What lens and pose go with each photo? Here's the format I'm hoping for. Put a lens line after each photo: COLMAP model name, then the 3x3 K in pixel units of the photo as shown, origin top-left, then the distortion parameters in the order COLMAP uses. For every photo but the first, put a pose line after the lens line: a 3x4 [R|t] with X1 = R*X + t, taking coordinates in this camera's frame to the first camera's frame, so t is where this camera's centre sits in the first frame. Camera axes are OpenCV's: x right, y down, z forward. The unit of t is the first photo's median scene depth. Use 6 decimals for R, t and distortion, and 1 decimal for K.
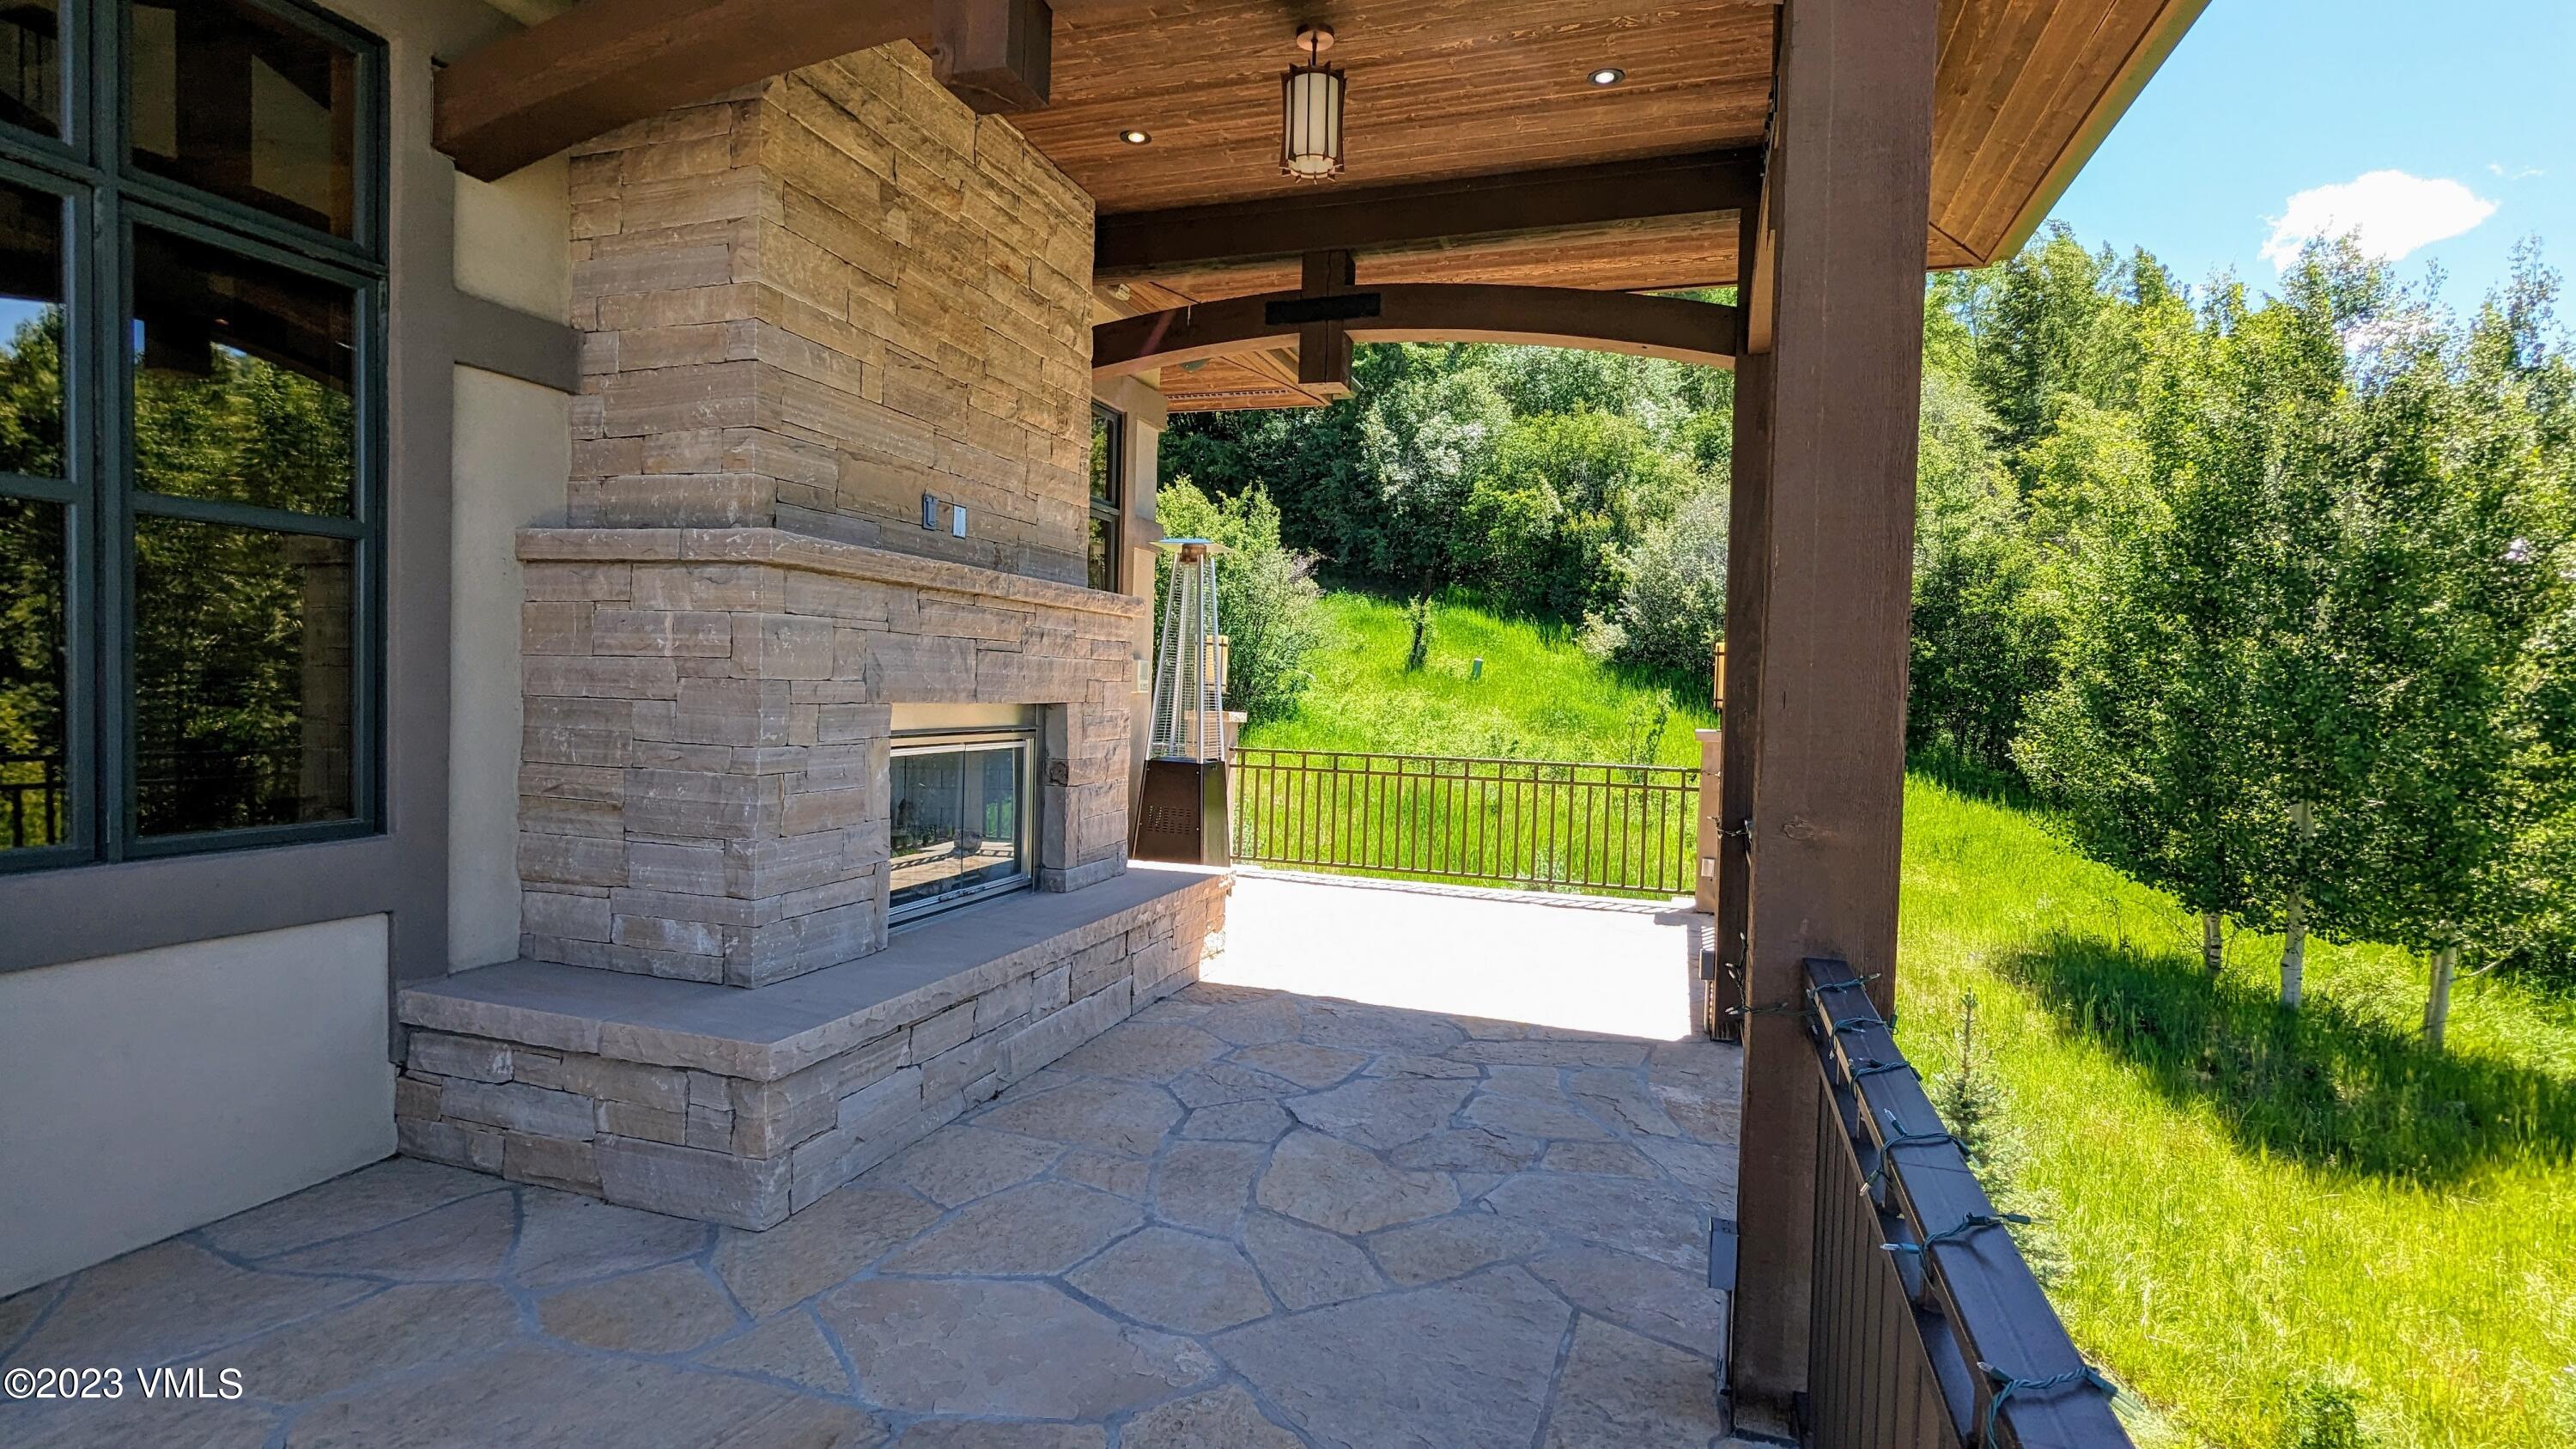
lens RADIAL K [[1227.2, 0, 1272.8], [0, 1227.2, 716.2], [0, 0, 1]] dist [-0.002180, 0.000102]
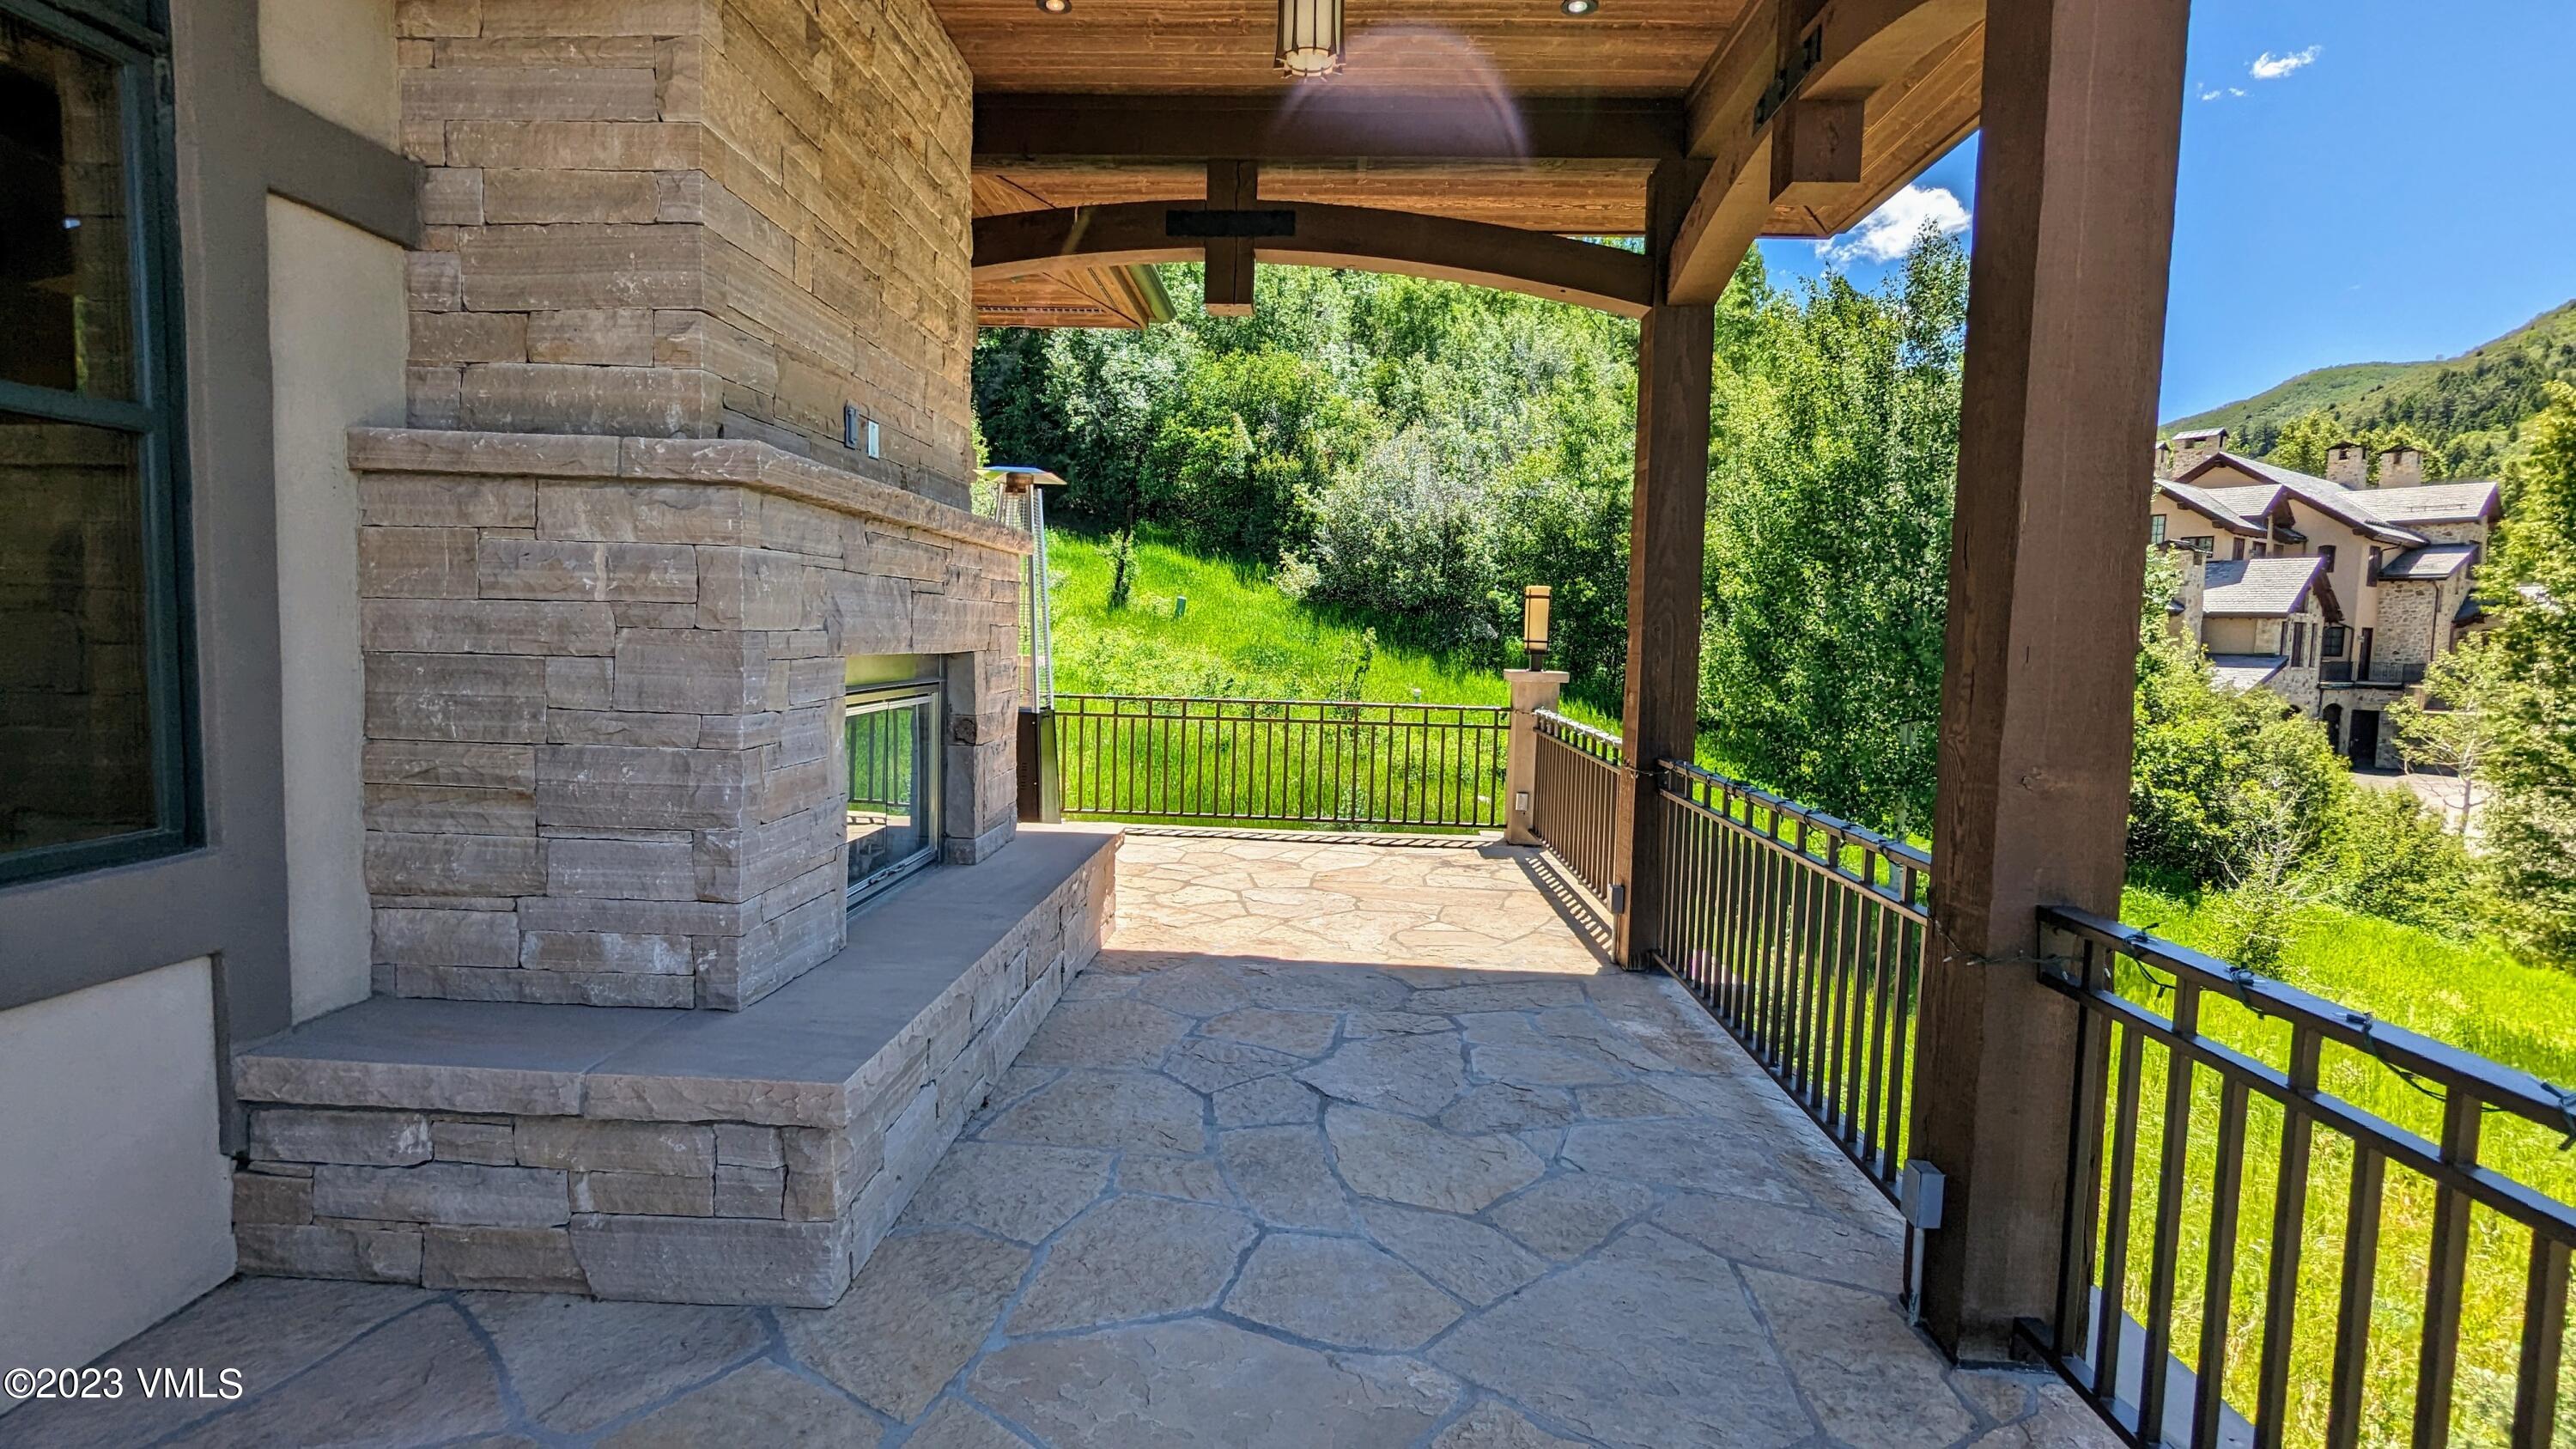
lens RADIAL K [[1227.2, 0, 1272.8], [0, 1227.2, 716.2], [0, 0, 1]] dist [-0.002180, 0.000102]
pose [[0.961072, -0.021977, 0.275423, -0.277016], [0.007790, 0.998591, 0.052501, -0.012077], [-0.276189, -0.048312, 0.959888, 0.119099]]
